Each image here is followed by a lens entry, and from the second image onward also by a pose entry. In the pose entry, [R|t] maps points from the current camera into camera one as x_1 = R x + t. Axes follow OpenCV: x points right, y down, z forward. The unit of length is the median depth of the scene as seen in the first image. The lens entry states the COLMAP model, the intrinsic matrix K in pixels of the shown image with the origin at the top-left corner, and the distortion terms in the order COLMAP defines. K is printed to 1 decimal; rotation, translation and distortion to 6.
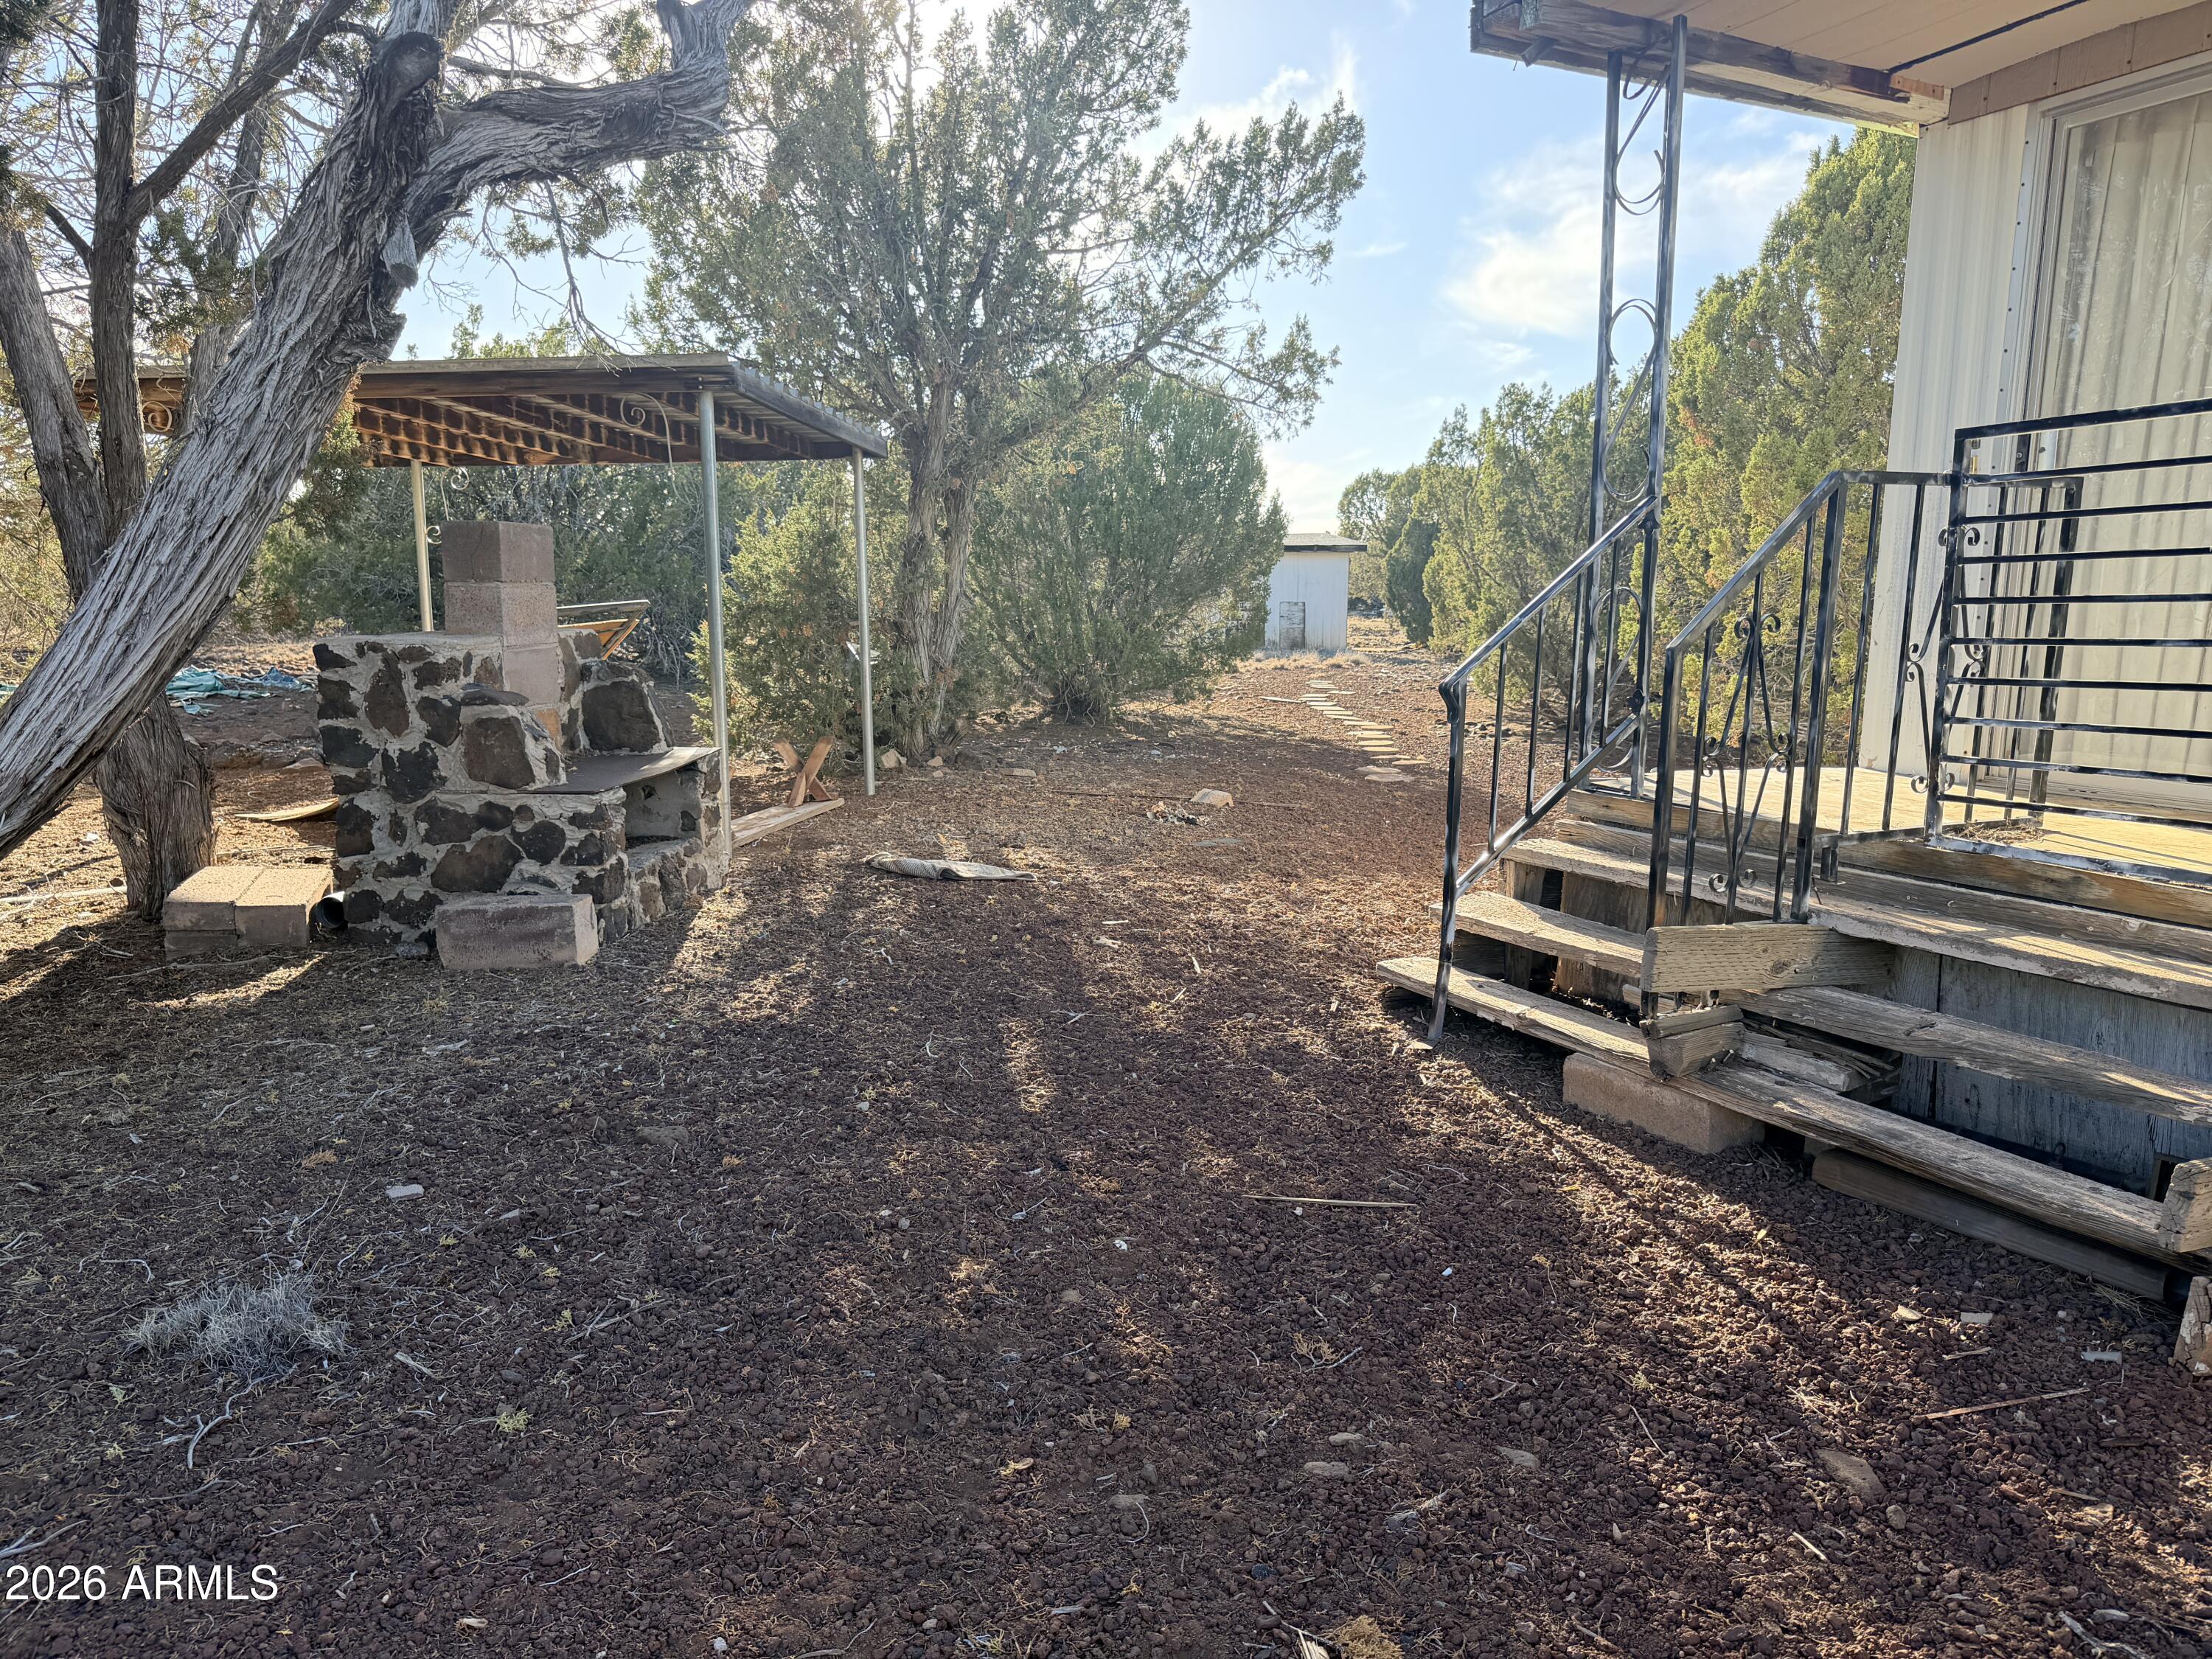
lens RADIAL K [[1540.6, 0, 1105.5], [0, 1540.6, 825.0], [0, 0, 1]] dist [0.009960, -0.024604]
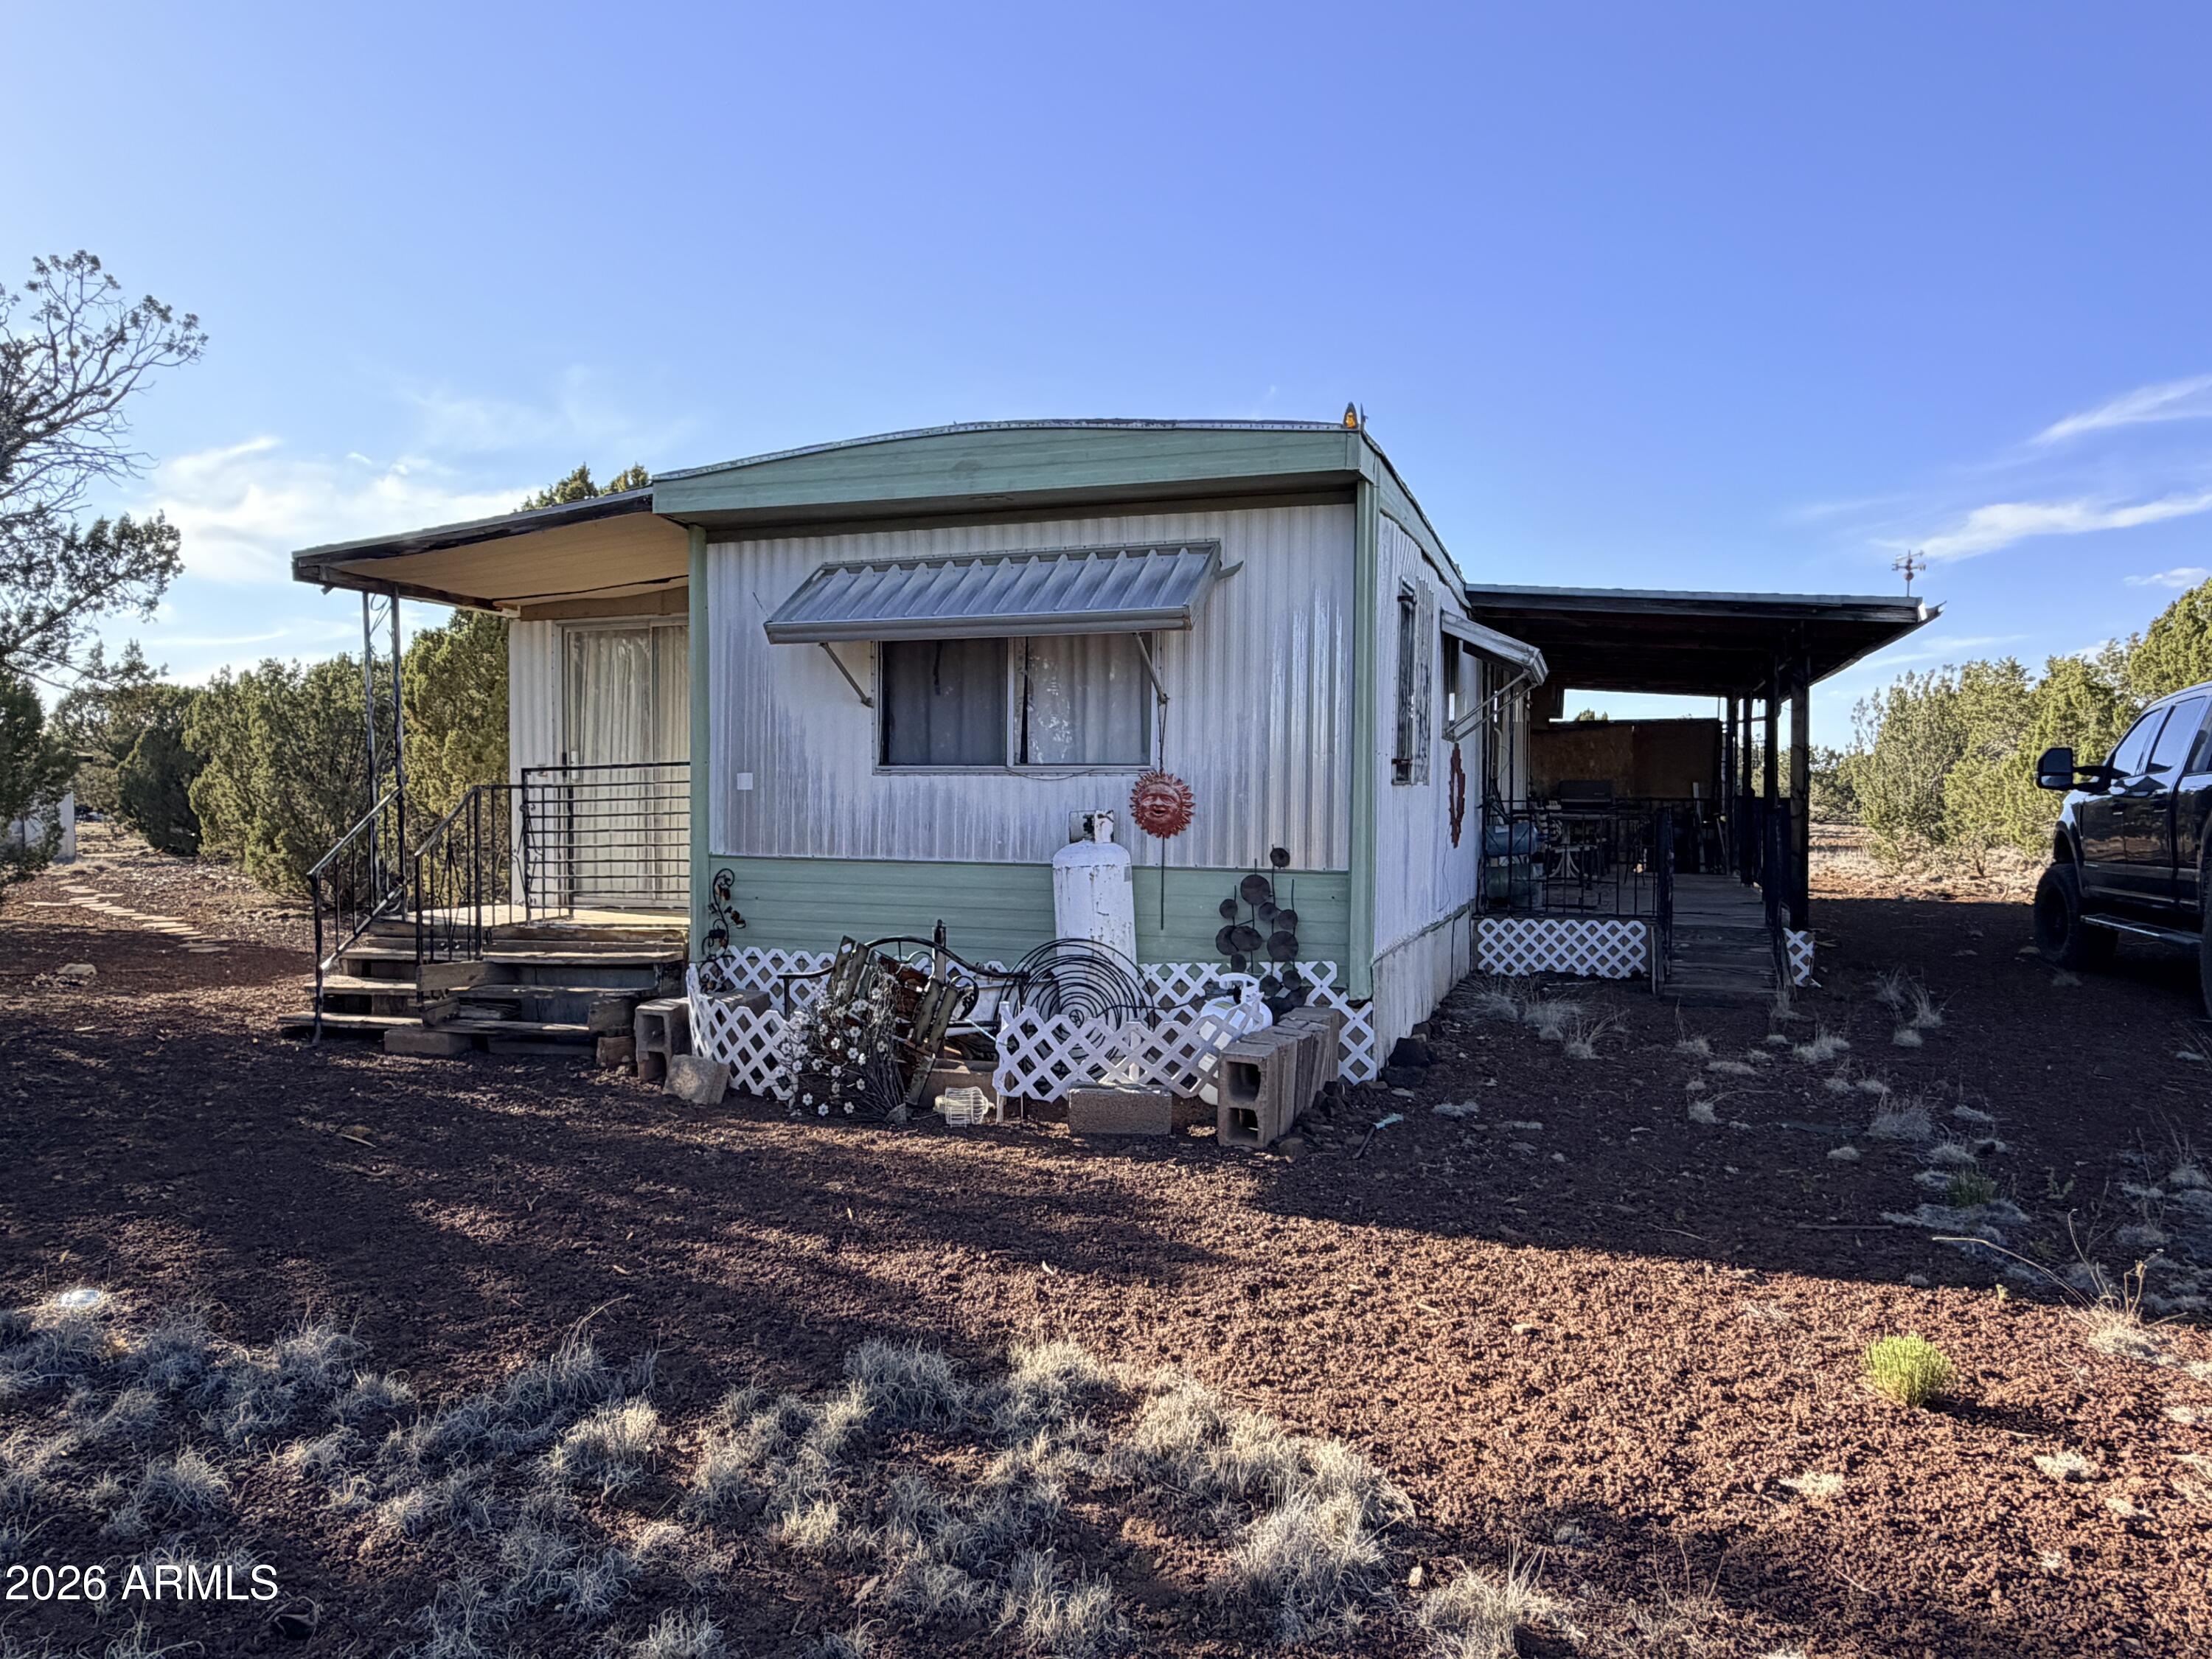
lens RADIAL K [[1430.0, 0, 1105.2], [0, 1430.0, 837.1], [0, 0, 1]] dist [-0.010179, 0.021665]
pose [[0.690351, -0.036267, 0.722565, -0.453379], [0.117618, 0.991082, -0.062631, 0.111190], [-0.713850, 0.128224, 0.688460, -1.181071]]
